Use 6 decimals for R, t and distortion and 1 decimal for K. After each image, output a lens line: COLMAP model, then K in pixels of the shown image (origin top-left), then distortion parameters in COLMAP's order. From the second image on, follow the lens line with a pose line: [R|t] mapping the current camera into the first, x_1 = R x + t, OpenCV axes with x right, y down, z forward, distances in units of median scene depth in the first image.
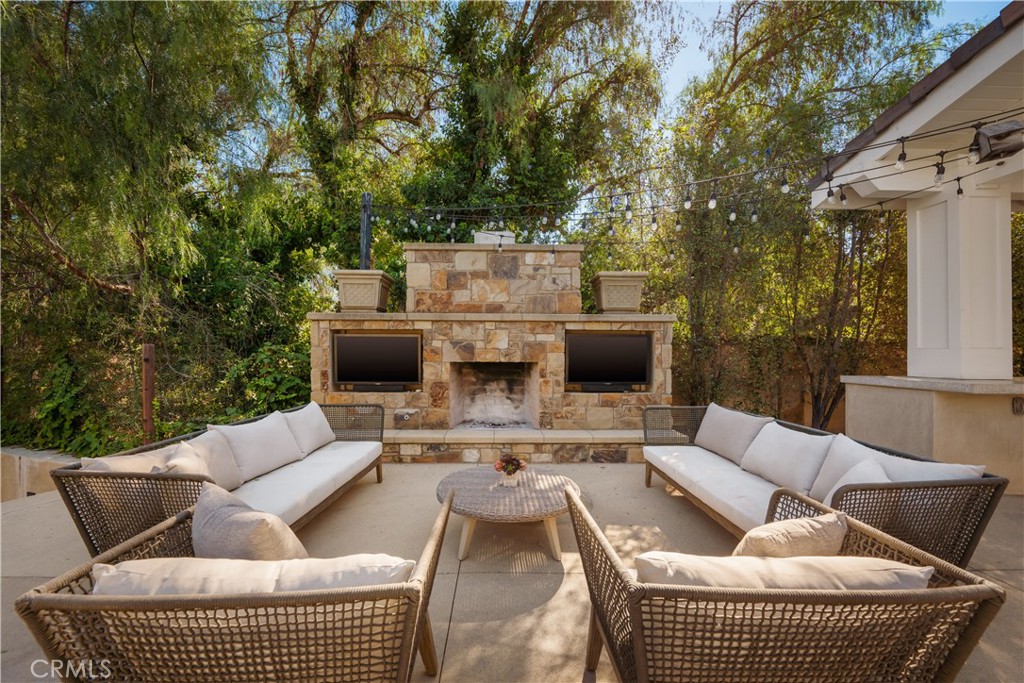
lens RADIAL K [[408.6, 0, 509.7], [0, 408.6, 344.3], [0, 0, 1]] dist [-0.001693, -0.000036]
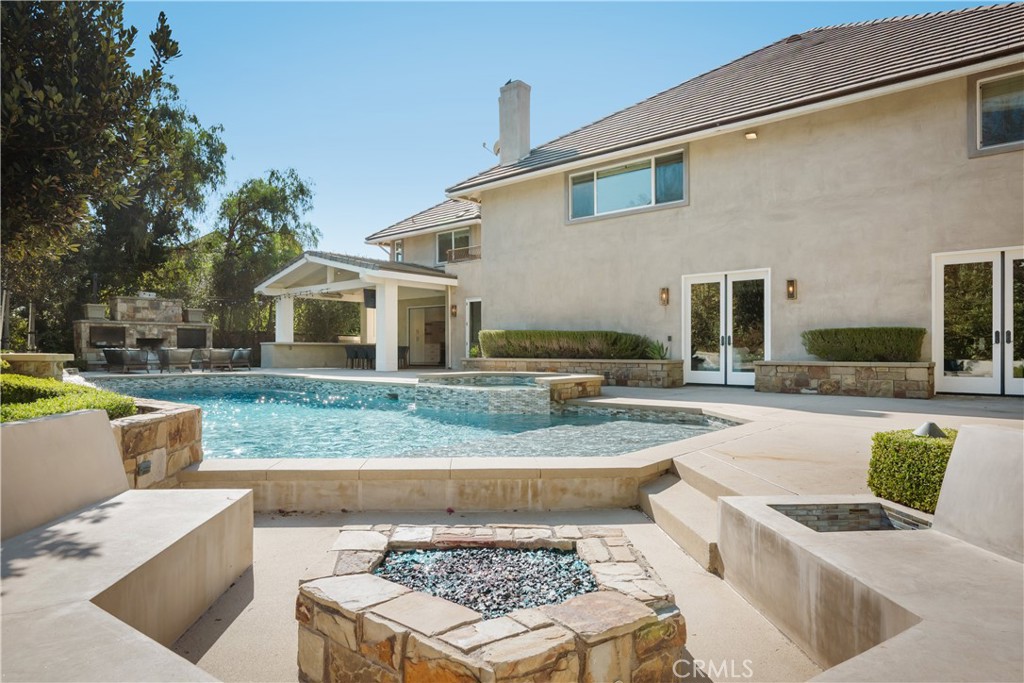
lens RADIAL K [[605.7, 0, 510.8], [0, 605.7, 342.5], [0, 0, 1]] dist [-0.008402, -0.002079]
pose [[0.657521, 0.004784, 0.753421, -1.627438], [-0.012390, 0.999913, 0.004464, 0.022292], [-0.753334, -0.012270, 0.657524, -3.848922]]
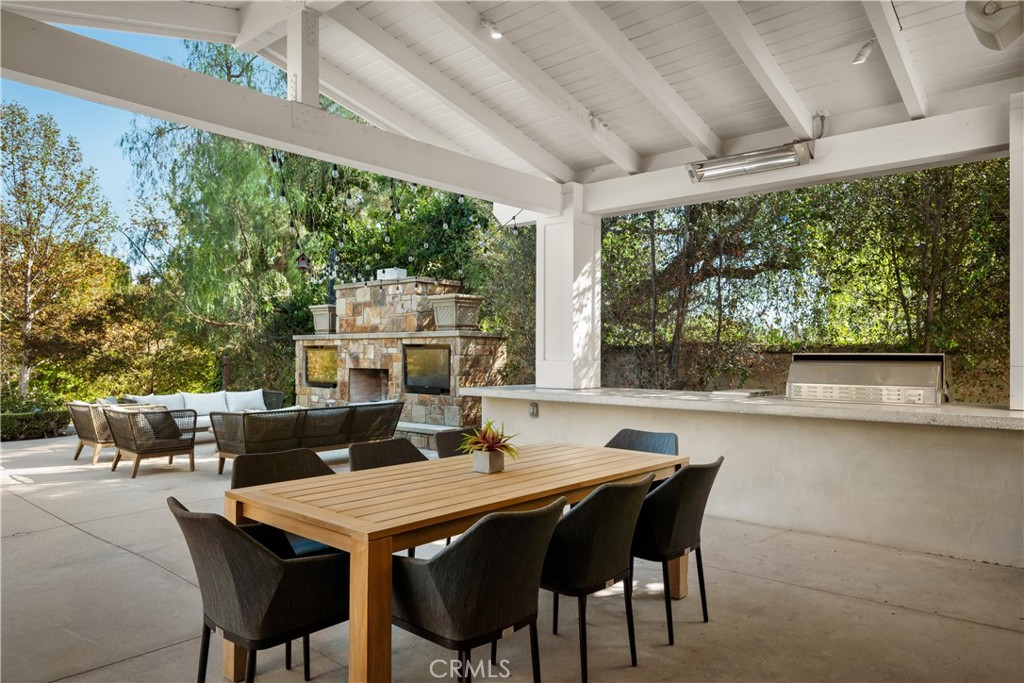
lens RADIAL K [[691.8, 0, 511.8], [0, 691.8, 345.9], [0, 0, 1]] dist [0.003362, 0.000326]
pose [[0.731705, -0.009700, -0.681552, 1.875302], [0.011998, 0.999927, -0.001350, -0.023375], [0.681516, -0.007190, 0.731768, -0.363311]]
